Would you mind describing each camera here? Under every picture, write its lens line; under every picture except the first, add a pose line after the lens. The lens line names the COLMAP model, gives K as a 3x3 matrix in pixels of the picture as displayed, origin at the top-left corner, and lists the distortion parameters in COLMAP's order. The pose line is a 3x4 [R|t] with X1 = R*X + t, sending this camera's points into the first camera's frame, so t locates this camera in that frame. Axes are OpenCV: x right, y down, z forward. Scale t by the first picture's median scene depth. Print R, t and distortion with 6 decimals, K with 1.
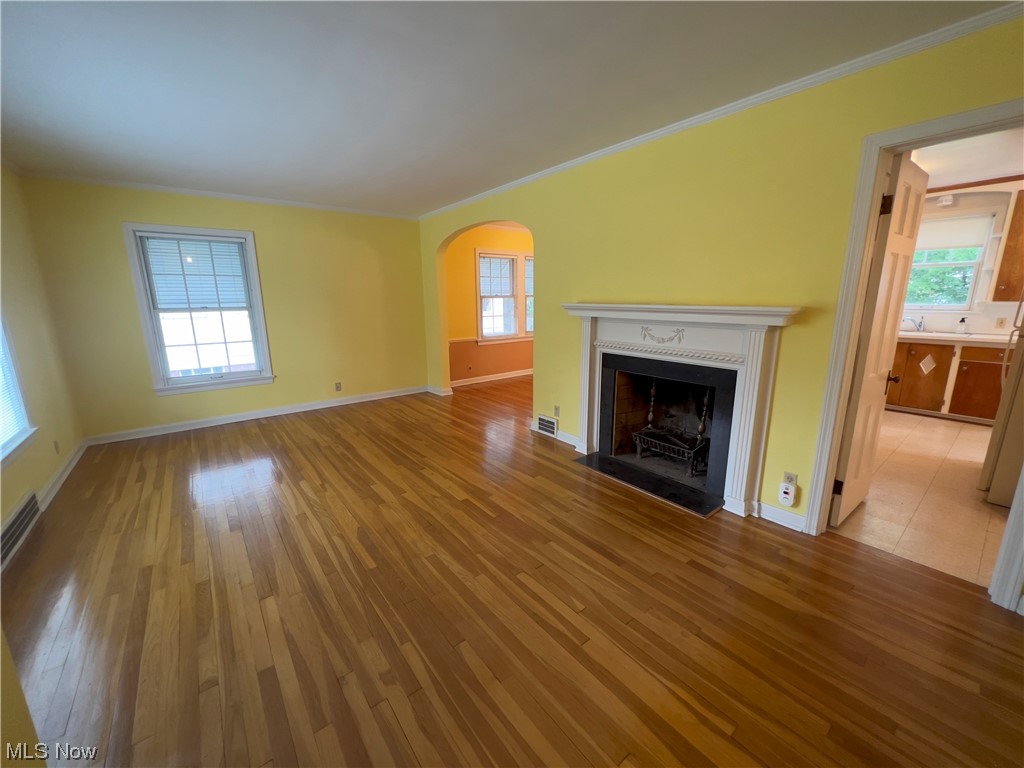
lens RADIAL K [[405.6, 0, 512.7], [0, 405.6, 384.5], [0, 0, 1]] dist [-0.001745, 0.000526]
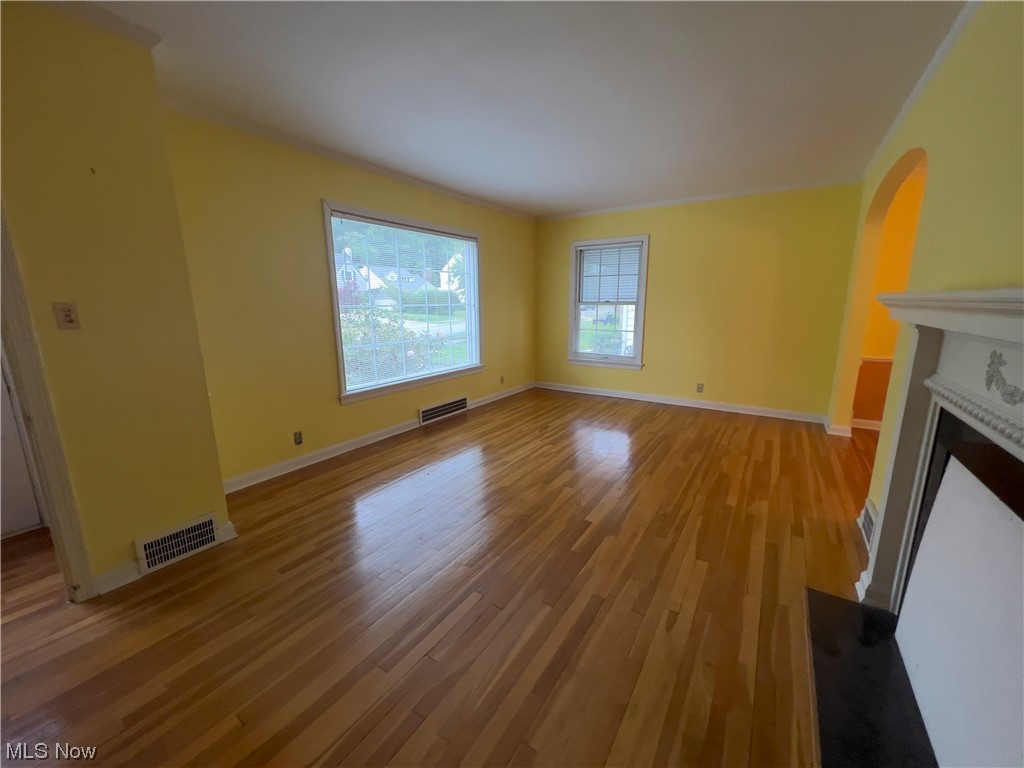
lens RADIAL K [[405.6, 0, 517.4], [0, 405.6, 383.1], [0, 0, 1]] dist [-0.001745, 0.000526]
pose [[0.335200, 0.193589, -0.922043, 0.370522], [-0.202544, 0.970586, 0.130148, -0.053446], [0.920118, 0.143129, 0.364551, 0.331000]]
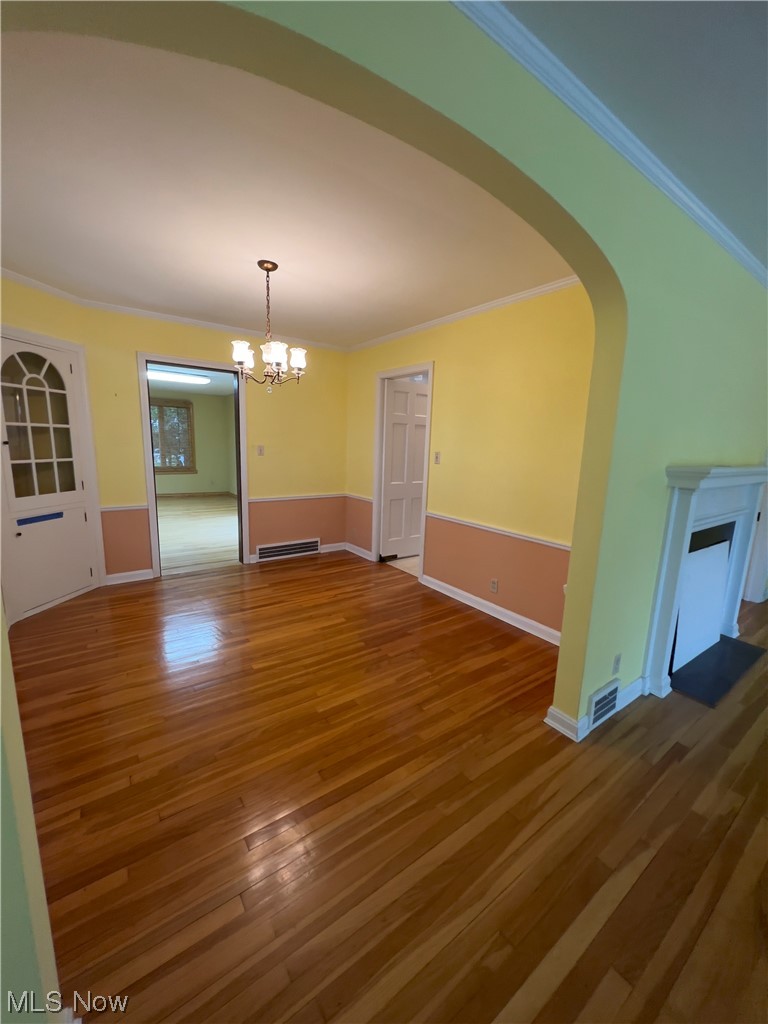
lens RADIAL K [[405.6, 0, 383.0], [0, 405.6, 512.7], [0, 0, 1]] dist [-0.001745, 0.000526]
pose [[0.036273, -0.164365, 0.985732, -0.347134], [0.181306, 0.971095, 0.155253, -0.245670], [-0.982757, 0.173088, 0.065025, 1.116532]]
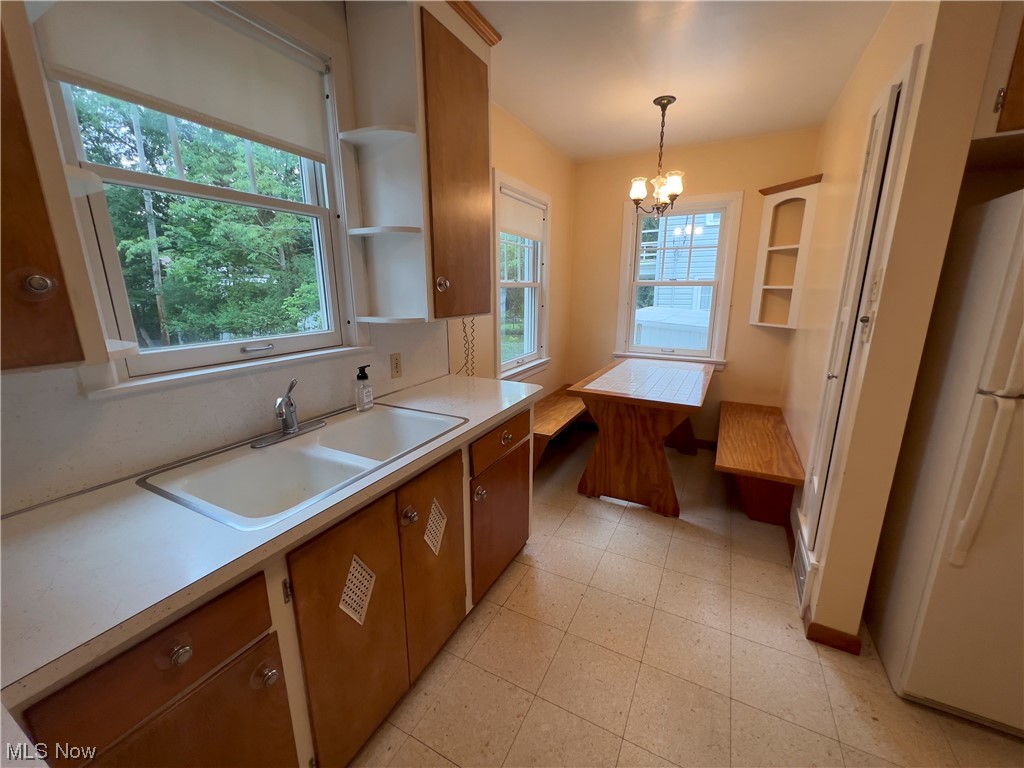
lens RADIAL K [[405.6, 0, 515.3], [0, 405.6, 383.0], [0, 0, 1]] dist [-0.001745, 0.000526]
pose [[-0.413508, -0.198858, 0.888519, 0.764214], [0.205409, 0.930326, 0.303810, -0.241365], [-0.887028, 0.308138, -0.343850, 1.046595]]
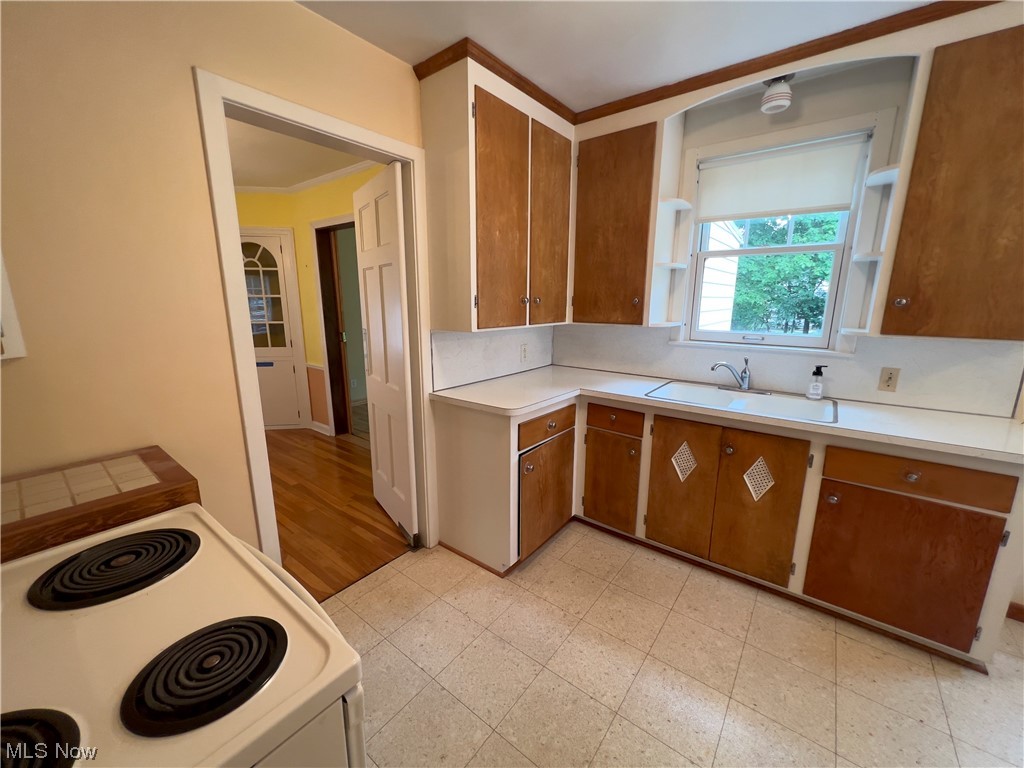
lens RADIAL K [[405.6, 0, 512.7], [0, 405.6, 383.1], [0, 0, 1]] dist [-0.001745, 0.000526]
pose [[0.970975, -0.035336, 0.236557, 0.694754], [0.037554, 0.999283, -0.004877, -0.162010], [-0.236215, 0.013619, 0.971605, 0.663204]]
